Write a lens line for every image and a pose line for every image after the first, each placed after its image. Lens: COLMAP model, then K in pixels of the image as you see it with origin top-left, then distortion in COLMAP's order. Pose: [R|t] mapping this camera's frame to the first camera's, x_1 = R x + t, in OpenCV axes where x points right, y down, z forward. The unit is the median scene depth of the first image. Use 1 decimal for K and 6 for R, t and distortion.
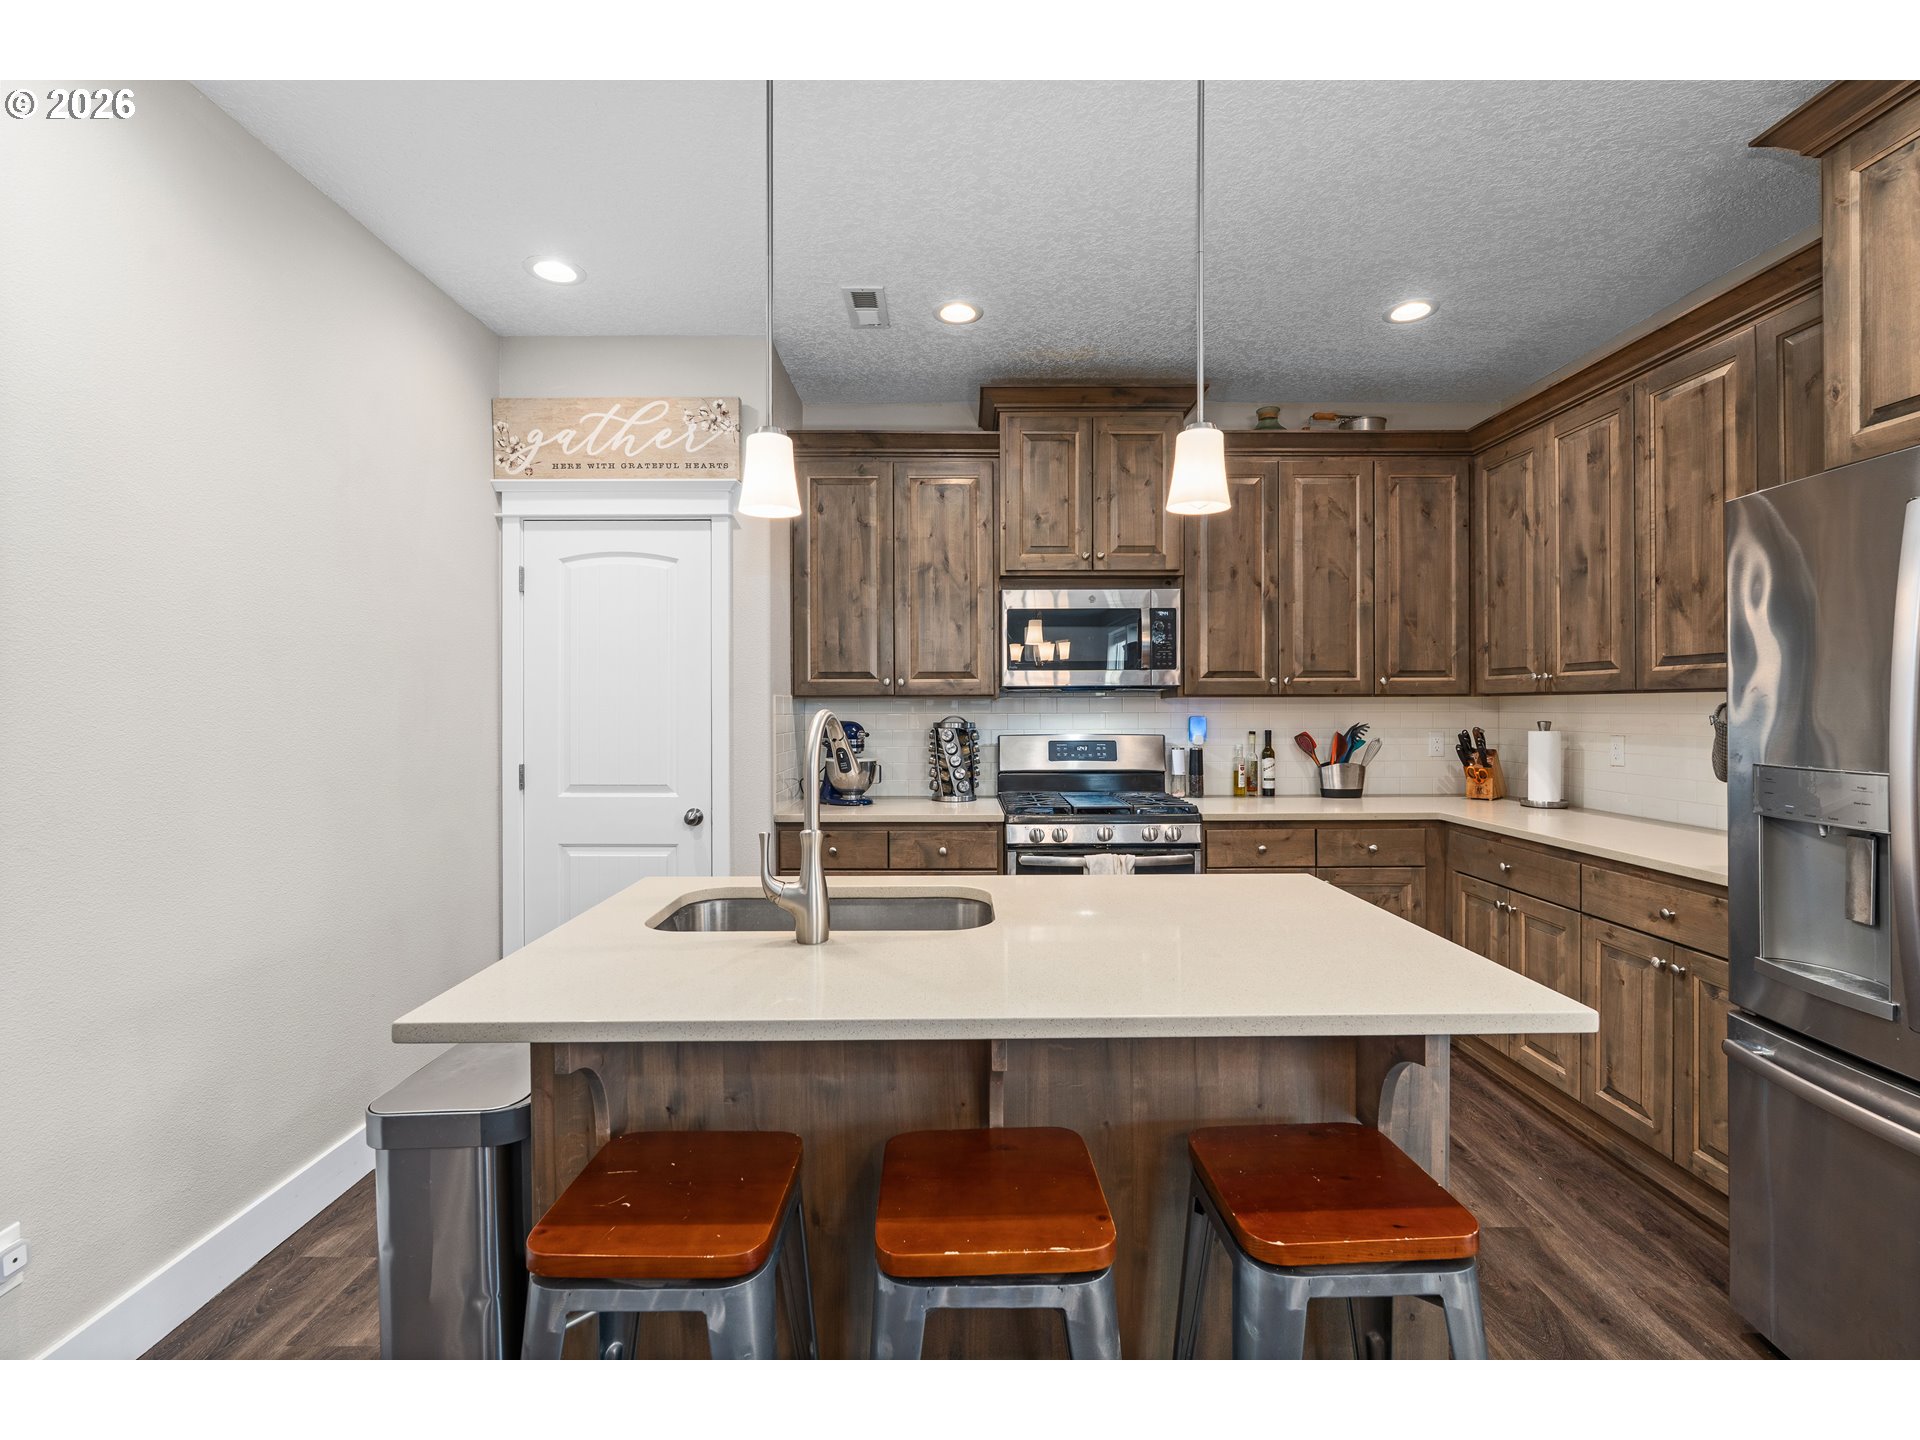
lens RADIAL K [[846.1, 0, 954.1], [0, 846.1, 711.1], [0, 0, 1]] dist [-0.003777, -0.000178]
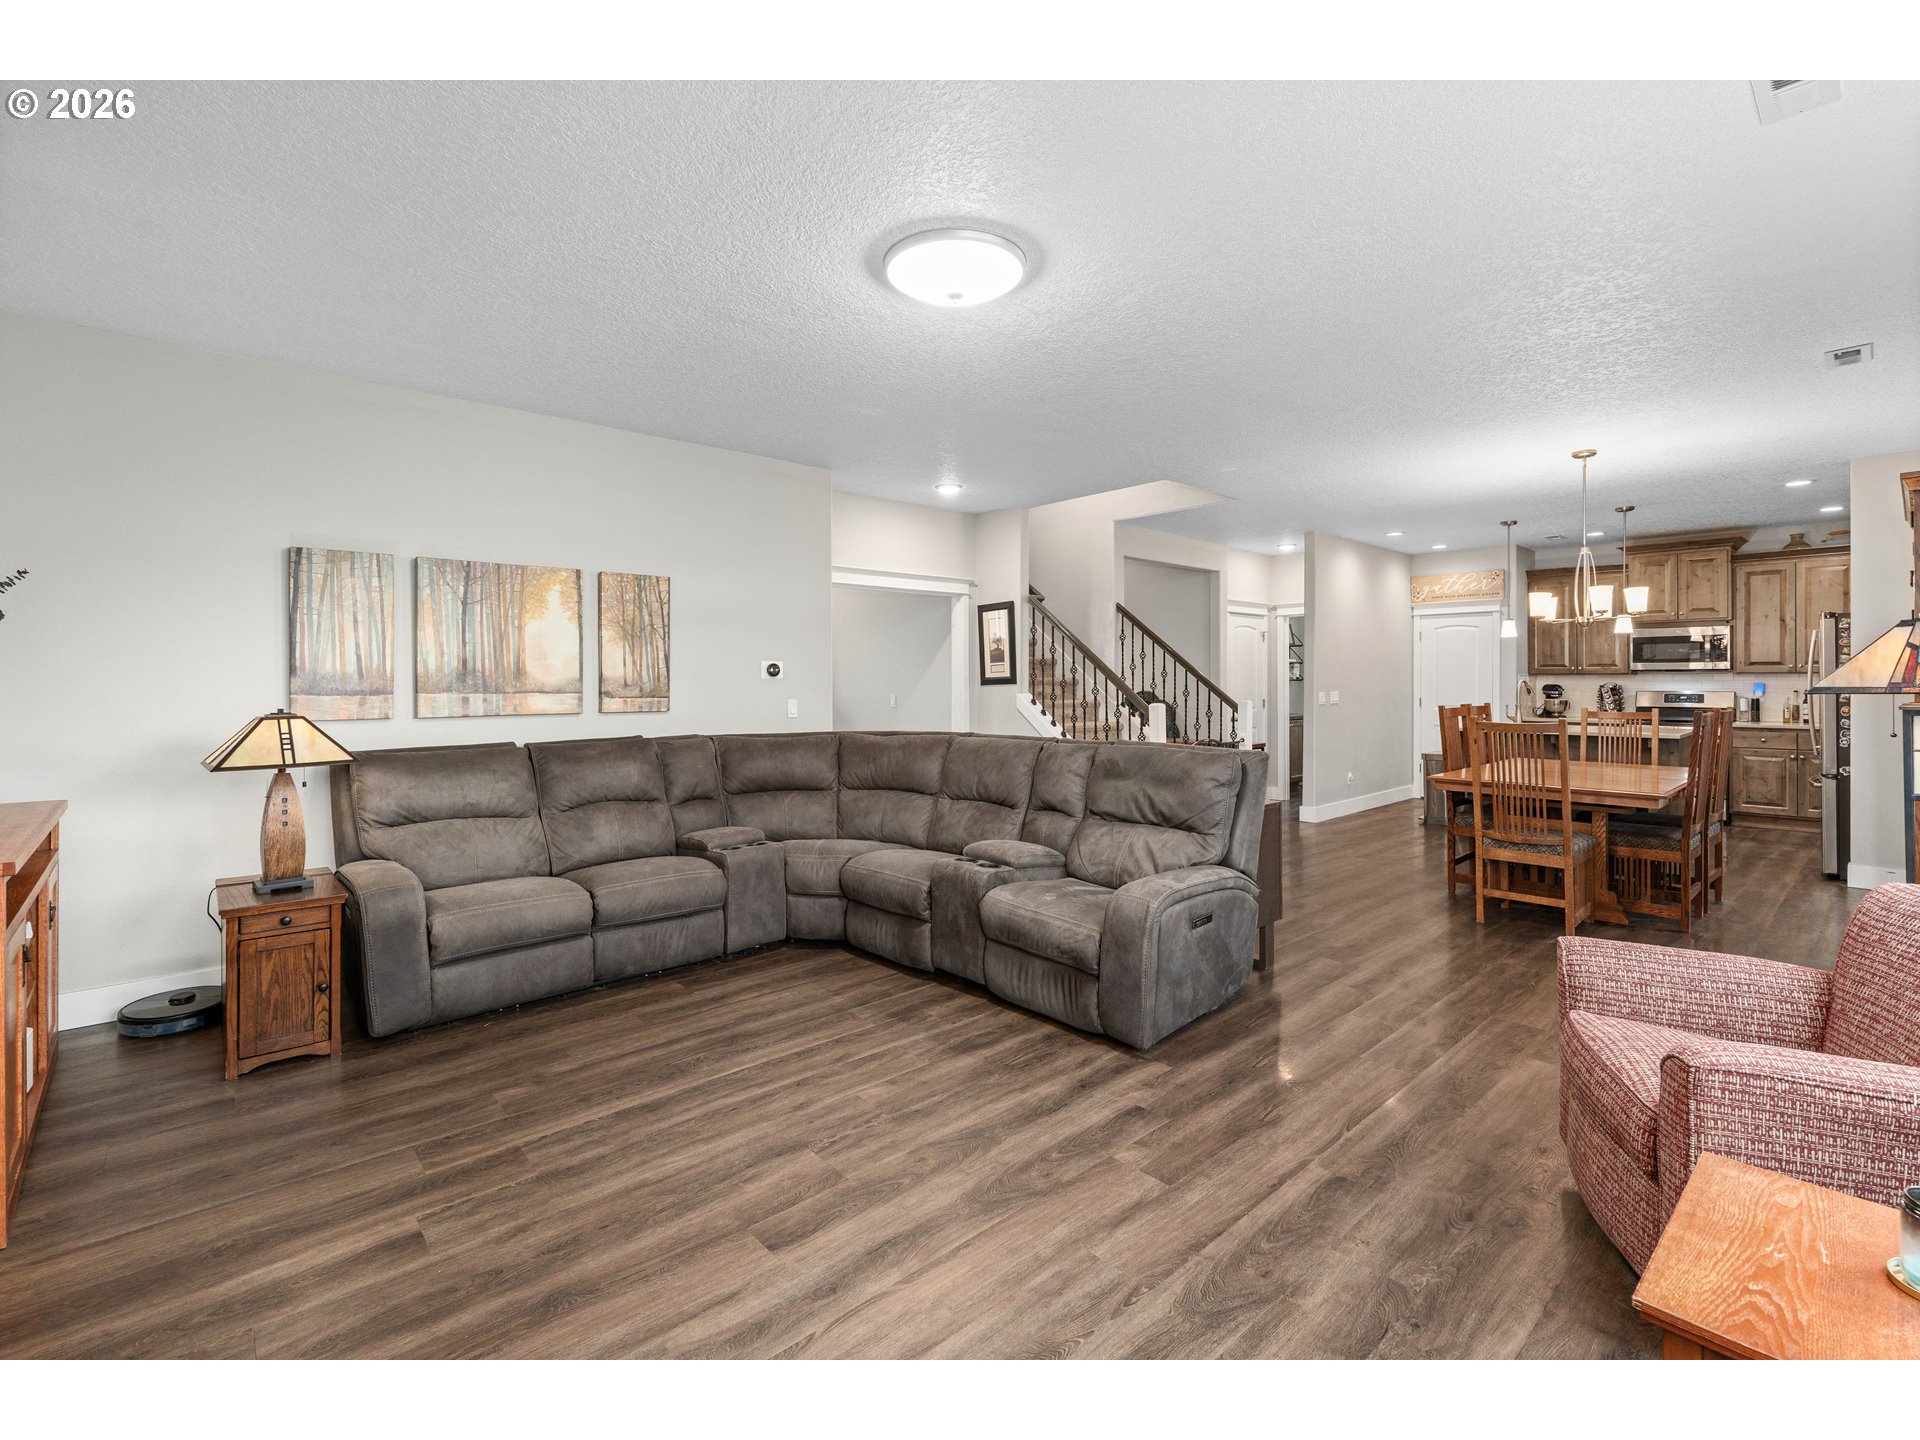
lens RADIAL K [[846.1, 0, 954.1], [0, 846.1, 711.1], [0, 0, 1]] dist [-0.003777, -0.000178]
pose [[0.661606, 0.027153, -0.749360, 0.578417], [0.000433, 0.999330, 0.036593, -0.000862], [0.749851, -0.024535, 0.661151, -1.987143]]
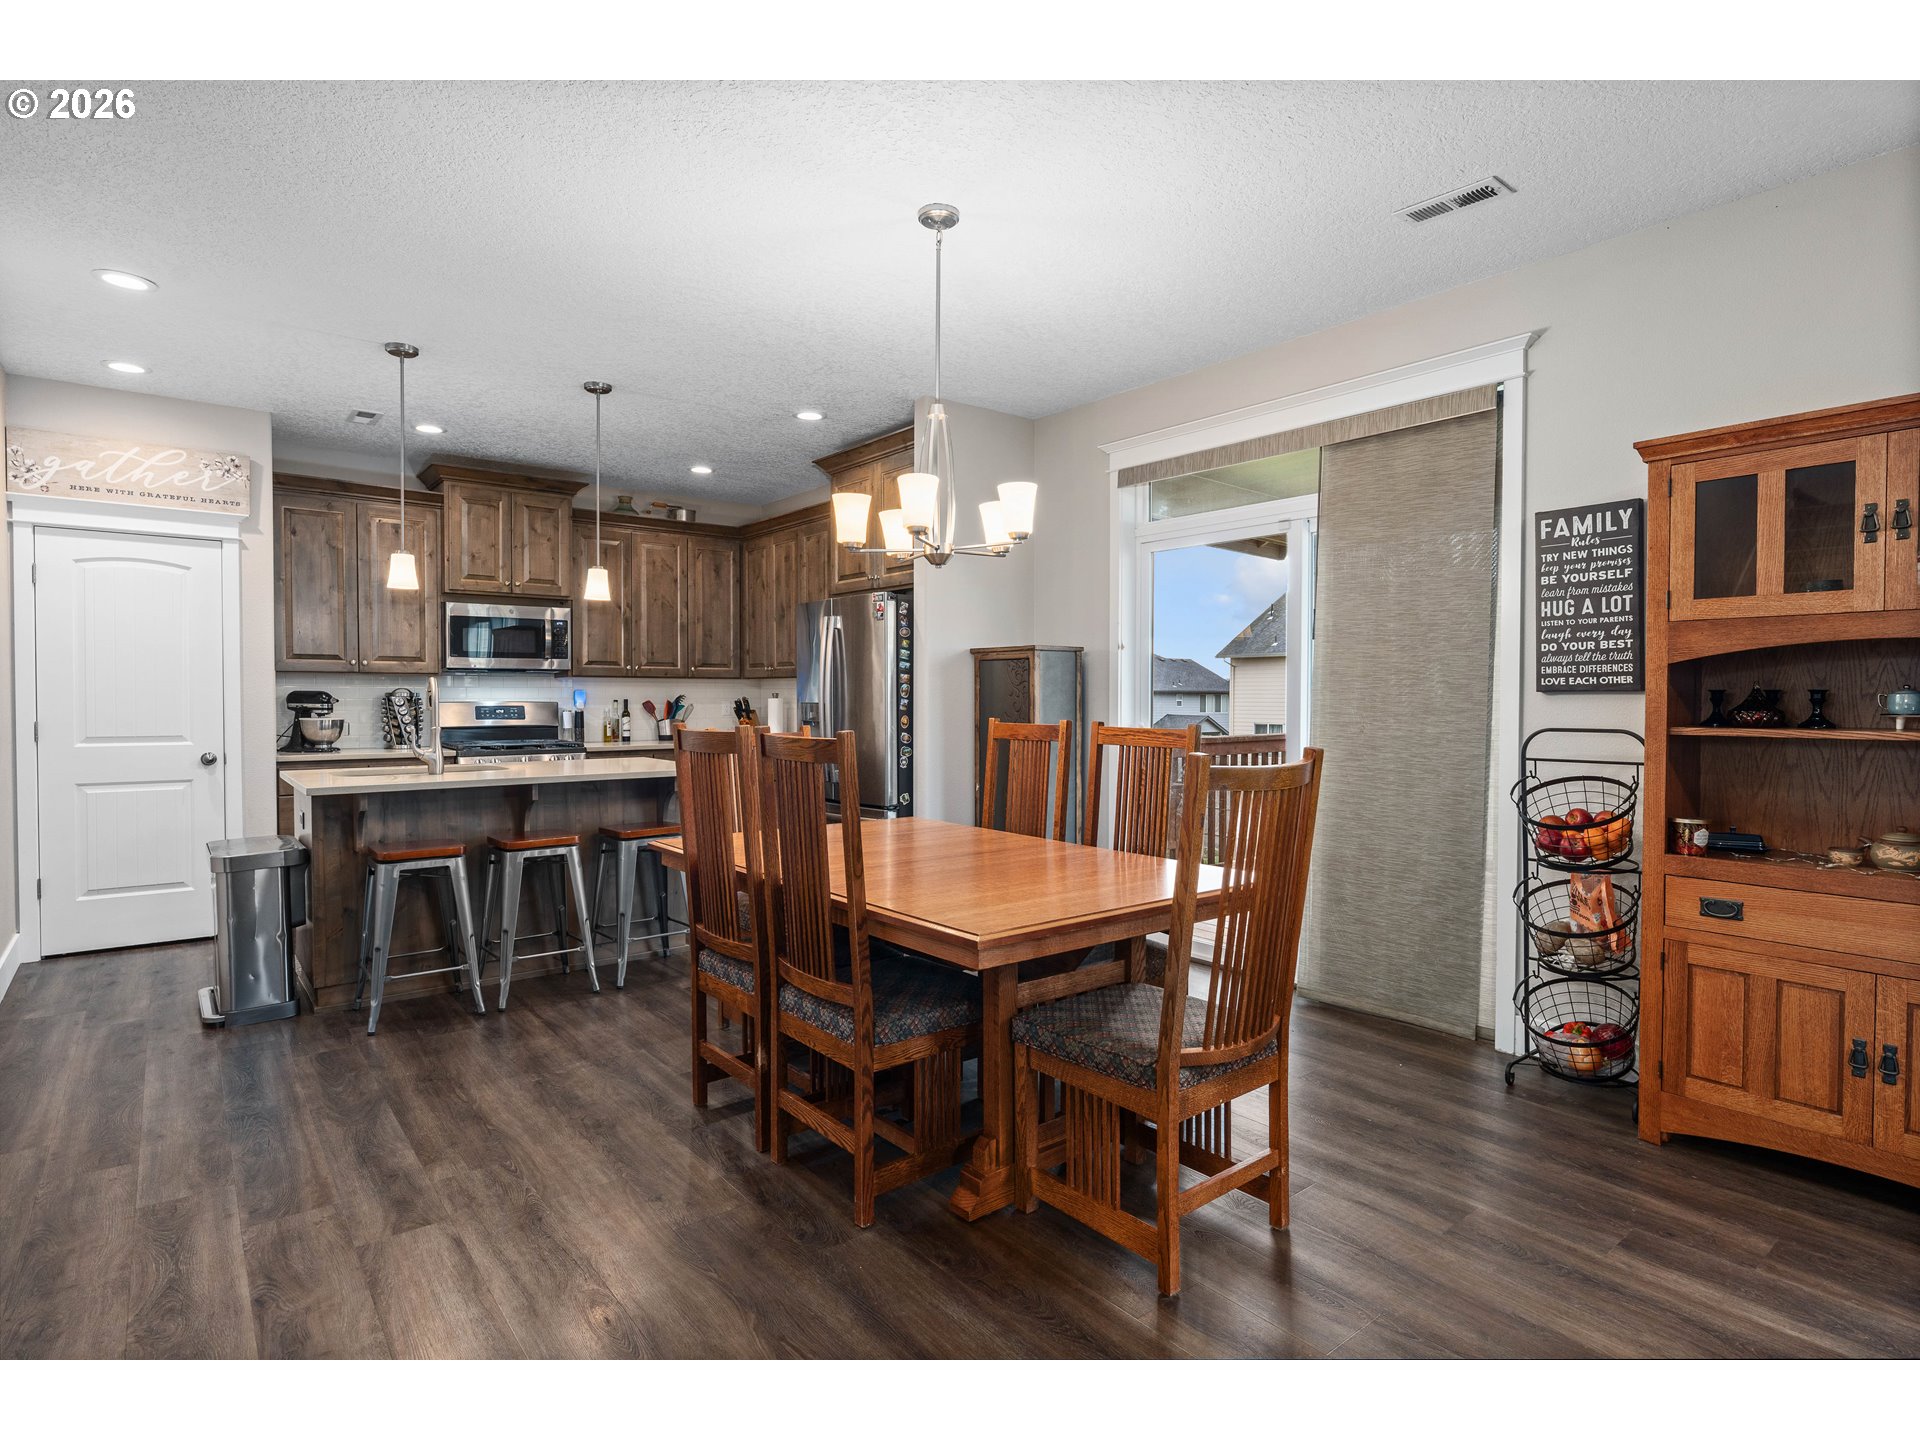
lens RADIAL K [[1018.4, 0, 960.0], [0, 1018.4, 720.0], [0, 0, 1]] dist [0.001180, -0.000638]
pose [[0.784945, -0.009438, 0.619493, -0.335960], [-0.002711, 0.999822, 0.018668, 0.026013], [-0.619559, -0.016333, 0.784780, -0.931149]]
